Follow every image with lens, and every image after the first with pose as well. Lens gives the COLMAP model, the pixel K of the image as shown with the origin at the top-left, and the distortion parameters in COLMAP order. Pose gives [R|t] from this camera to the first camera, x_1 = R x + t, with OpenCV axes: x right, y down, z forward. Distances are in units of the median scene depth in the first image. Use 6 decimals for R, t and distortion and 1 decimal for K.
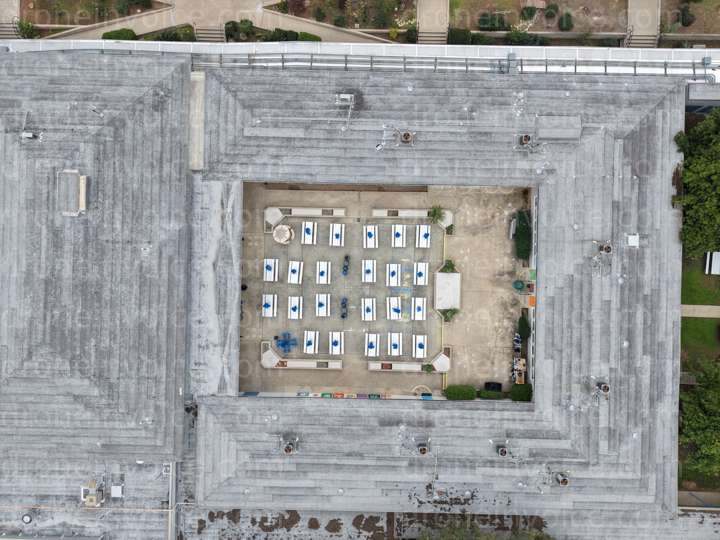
lens RADIAL K [[505.3, 0, 360.0], [0, 505.3, 270.0], [0, 0, 1]] dist [0.023227, -0.002579]
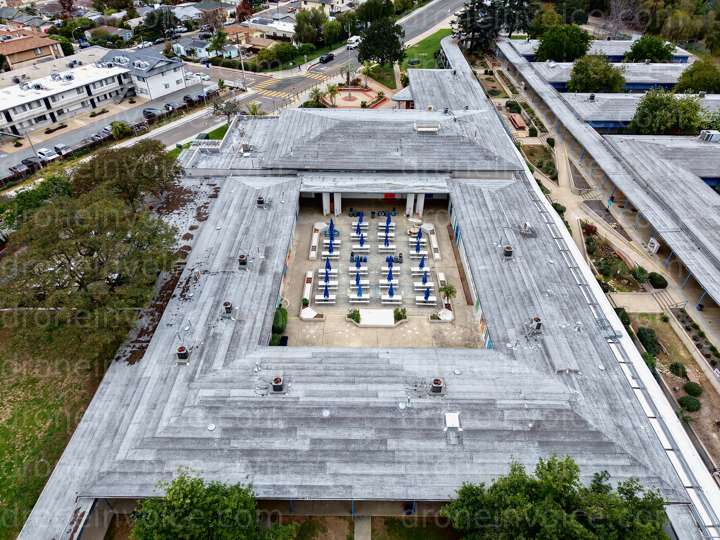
lens RADIAL K [[498.3, 0, 360.0], [0, 498.3, 270.0], [0, 0, 1]] dist [0.038082, -0.000493]
pose [[0.016364, 0.609995, -0.792236, 1.013311], [-0.999819, 0.002261, -0.018911, 0.104412], [-0.009745, 0.792402, 0.609921, 0.314024]]
